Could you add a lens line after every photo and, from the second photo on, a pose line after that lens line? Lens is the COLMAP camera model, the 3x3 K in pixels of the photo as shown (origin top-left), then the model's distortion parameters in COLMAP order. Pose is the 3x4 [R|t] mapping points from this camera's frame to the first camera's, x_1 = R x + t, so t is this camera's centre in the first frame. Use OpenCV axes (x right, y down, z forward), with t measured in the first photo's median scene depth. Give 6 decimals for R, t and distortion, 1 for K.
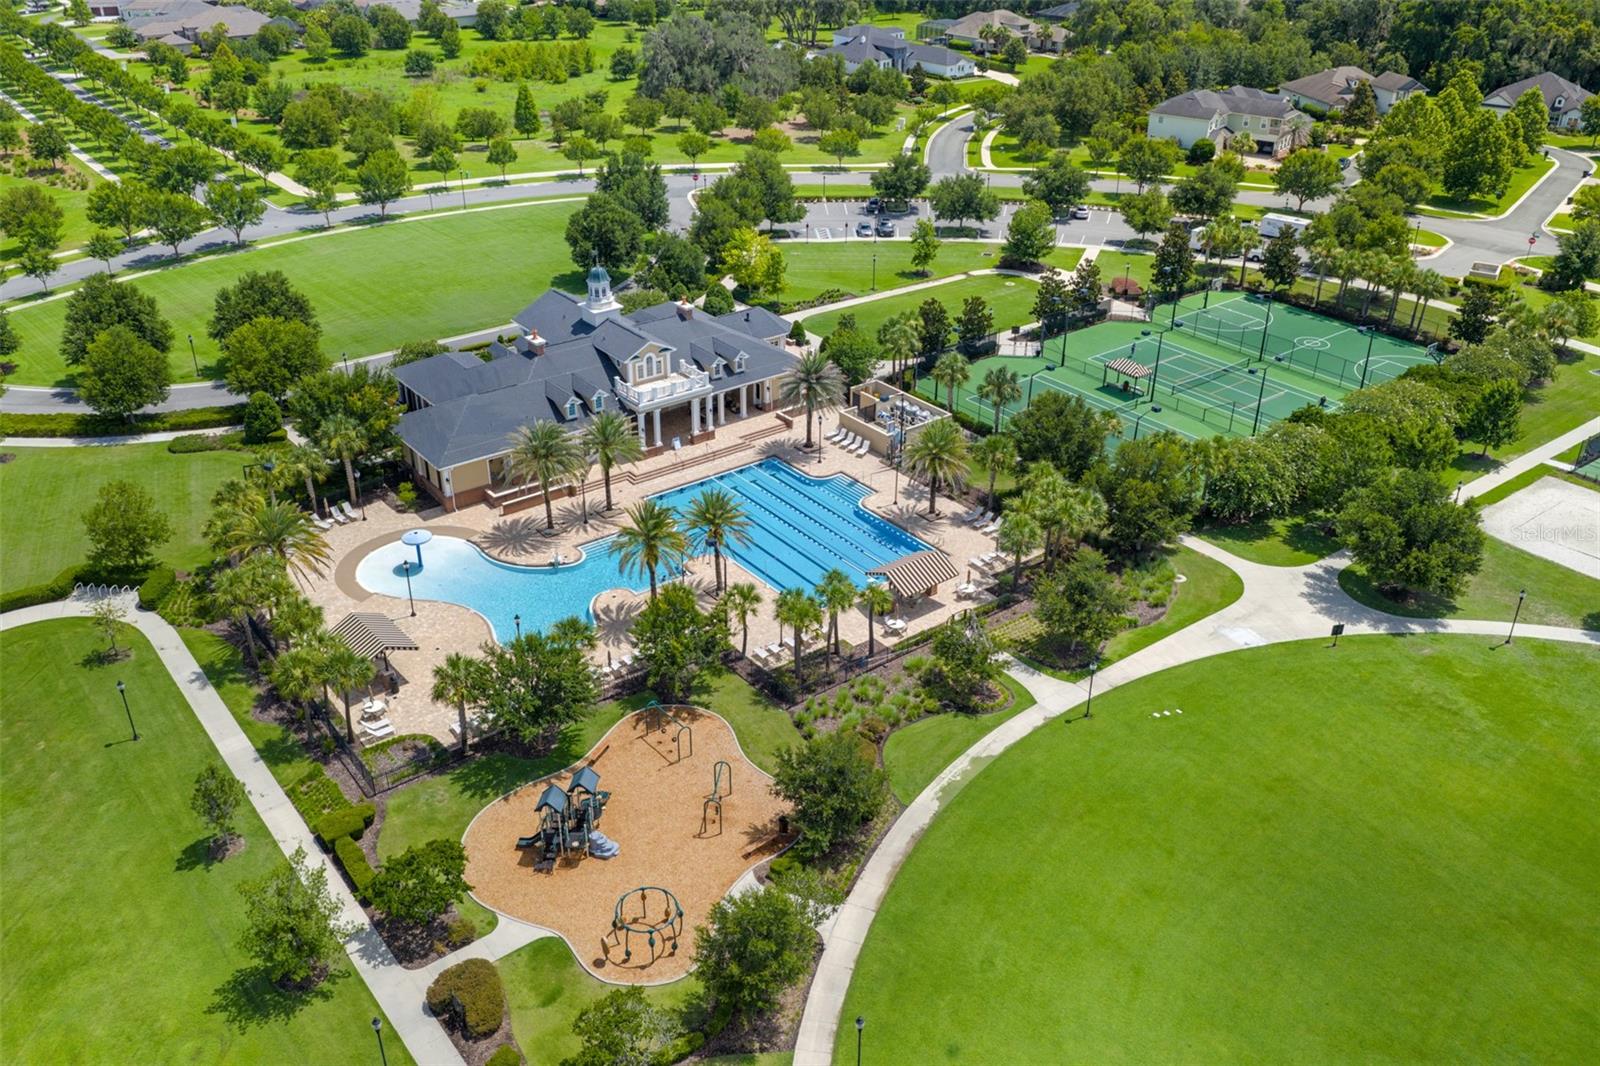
lens RADIAL K [[1354.2, 0, 804.1], [0, 1354.2, 529.5], [0, 0, 1]] dist [0.010875, -0.005494]
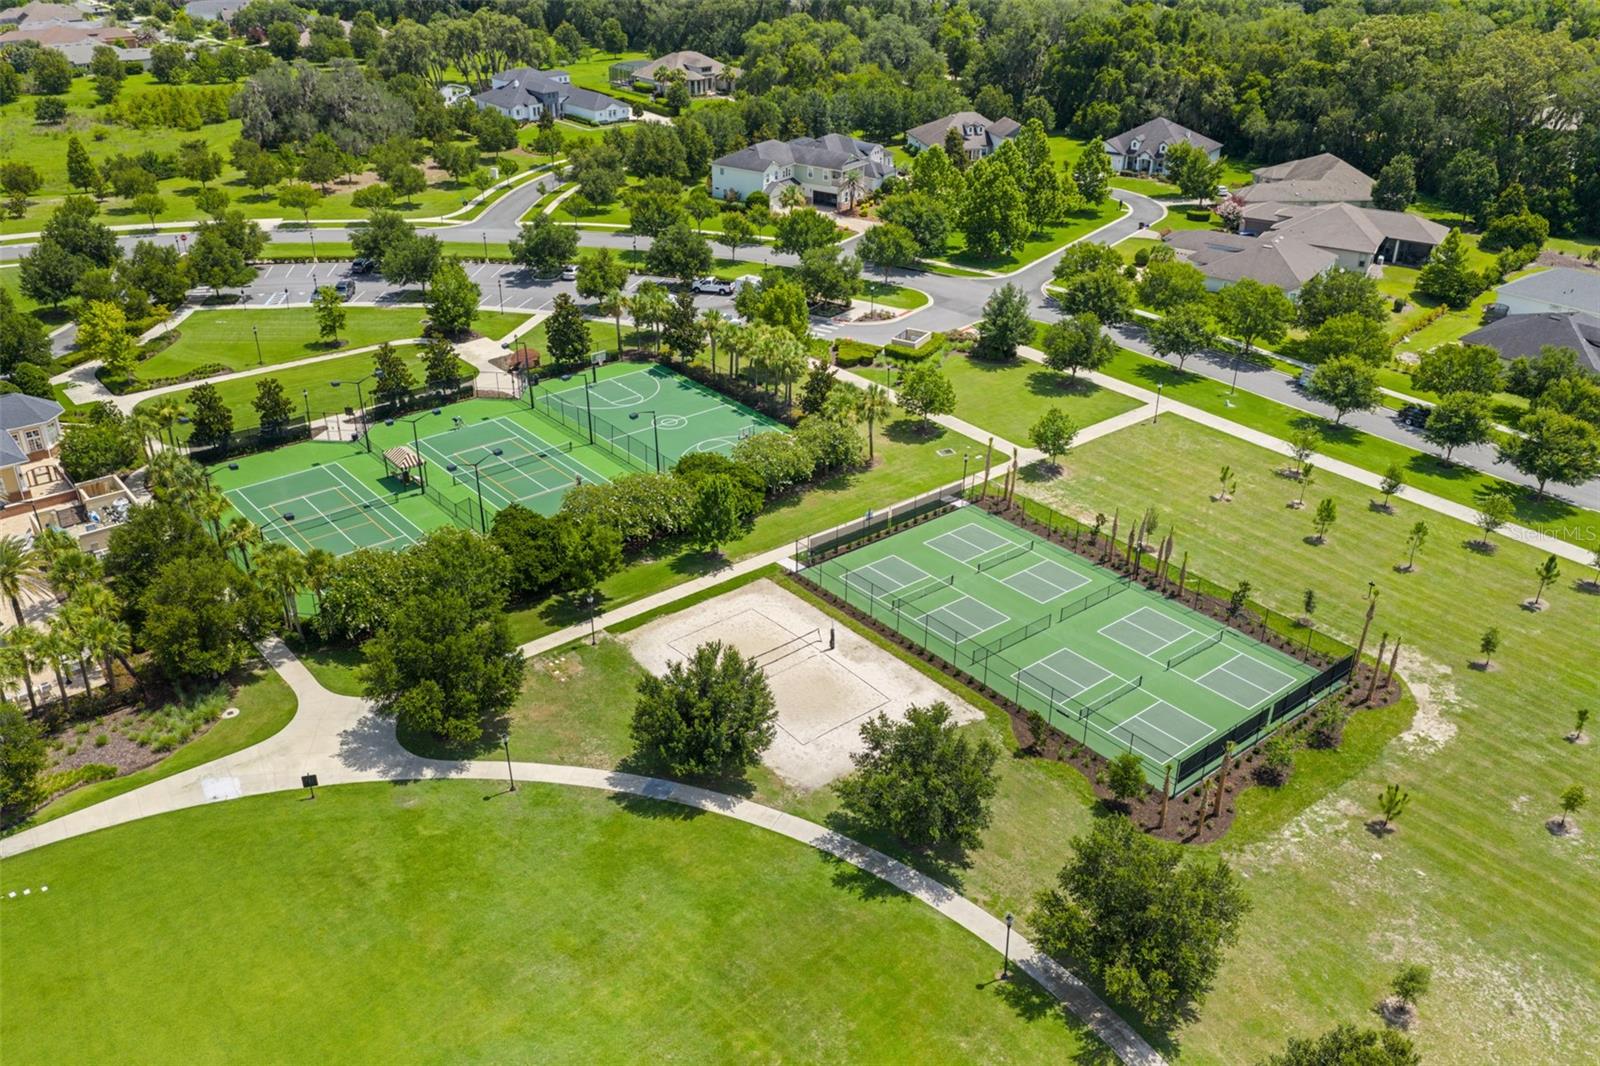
lens RADIAL K [[1325.9, 0, 804.7], [0, 1325.9, 533.4], [0, 0, 1]] dist [0.028930, -0.043423]
pose [[0.999702, -0.012071, 0.021212, 0.340184], [0.012227, 0.999899, -0.007256, -0.038827], [-0.021122, 0.007513, 0.999749, 0.051163]]
